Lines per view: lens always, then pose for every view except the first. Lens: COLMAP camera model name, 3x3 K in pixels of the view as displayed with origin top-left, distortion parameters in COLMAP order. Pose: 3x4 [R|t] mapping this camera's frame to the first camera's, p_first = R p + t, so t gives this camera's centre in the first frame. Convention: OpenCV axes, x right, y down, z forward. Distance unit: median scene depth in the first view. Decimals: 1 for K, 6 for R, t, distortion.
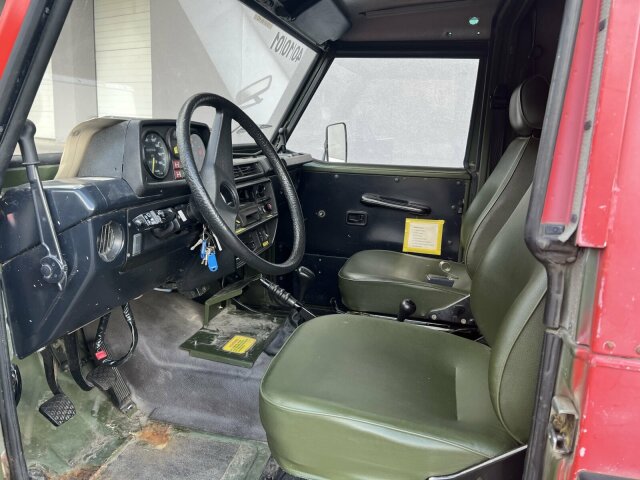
lens RADIAL K [[483.1, 0, 320.0], [0, 483.1, 238.7], [0, 0, 1]] dist [0.051989, -0.052315]
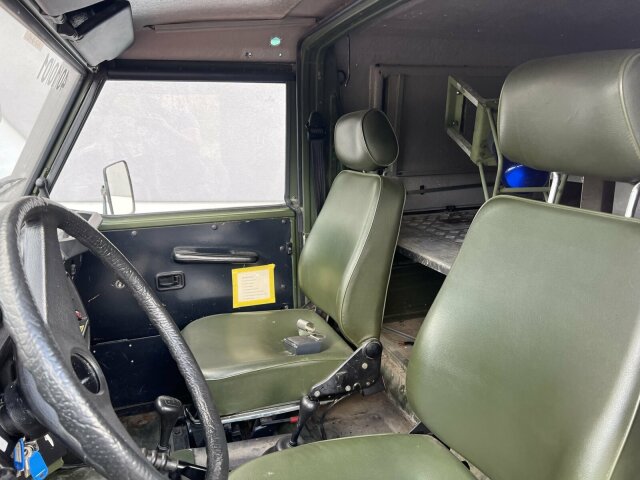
lens RADIAL K [[483.1, 0, 319.7], [0, 483.1, 244.2], [0, 0, 1]] dist [0.051989, -0.052315]
pose [[0.849372, -0.173194, 0.498569, -0.109600], [0.167404, 0.984255, 0.056720, -0.112913], [-0.500543, 0.035286, 0.864992, 0.197051]]
